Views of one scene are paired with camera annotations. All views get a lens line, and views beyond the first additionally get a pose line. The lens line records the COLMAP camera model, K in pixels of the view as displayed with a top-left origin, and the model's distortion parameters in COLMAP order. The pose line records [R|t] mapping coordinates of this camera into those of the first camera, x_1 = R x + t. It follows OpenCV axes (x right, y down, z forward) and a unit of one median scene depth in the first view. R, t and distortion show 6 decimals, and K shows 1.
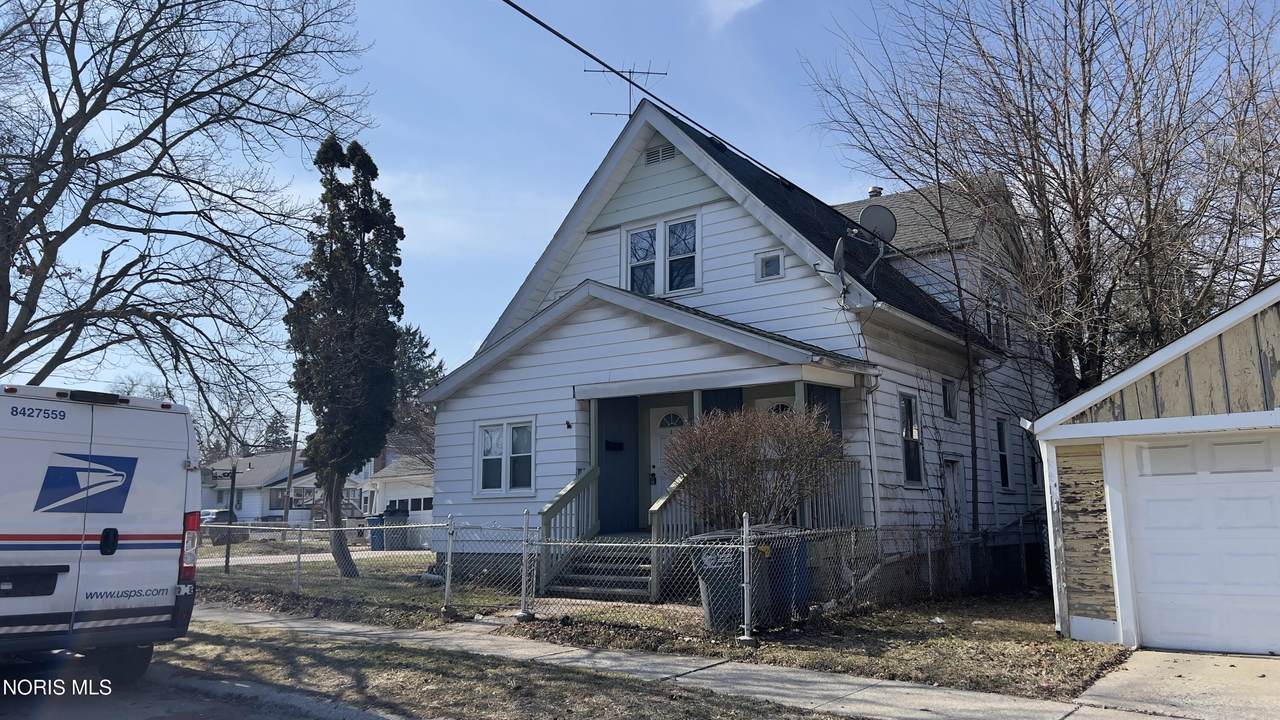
lens RADIAL K [[886.4, 0, 640.0], [0, 886.4, 360.0], [0, 0, 1]] dist [0.115794, -0.000076]
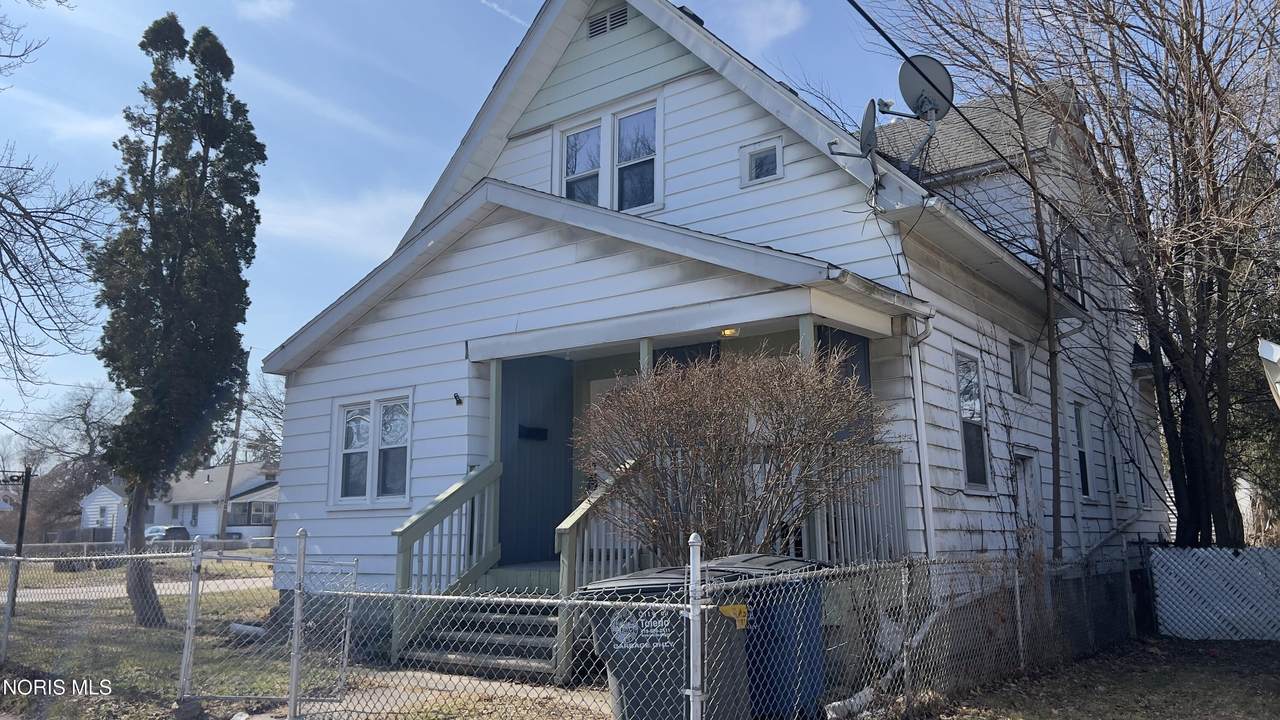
lens RADIAL K [[928.4, 0, 640.0], [0, 928.4, 360.0], [0, 0, 1]] dist [0.107221, -0.068663]
pose [[0.999988, 0.001361, 0.004790, 0.051758], [-0.001312, 0.999946, -0.010325, 0.050592], [-0.004803, 0.010318, 0.999935, 0.302827]]
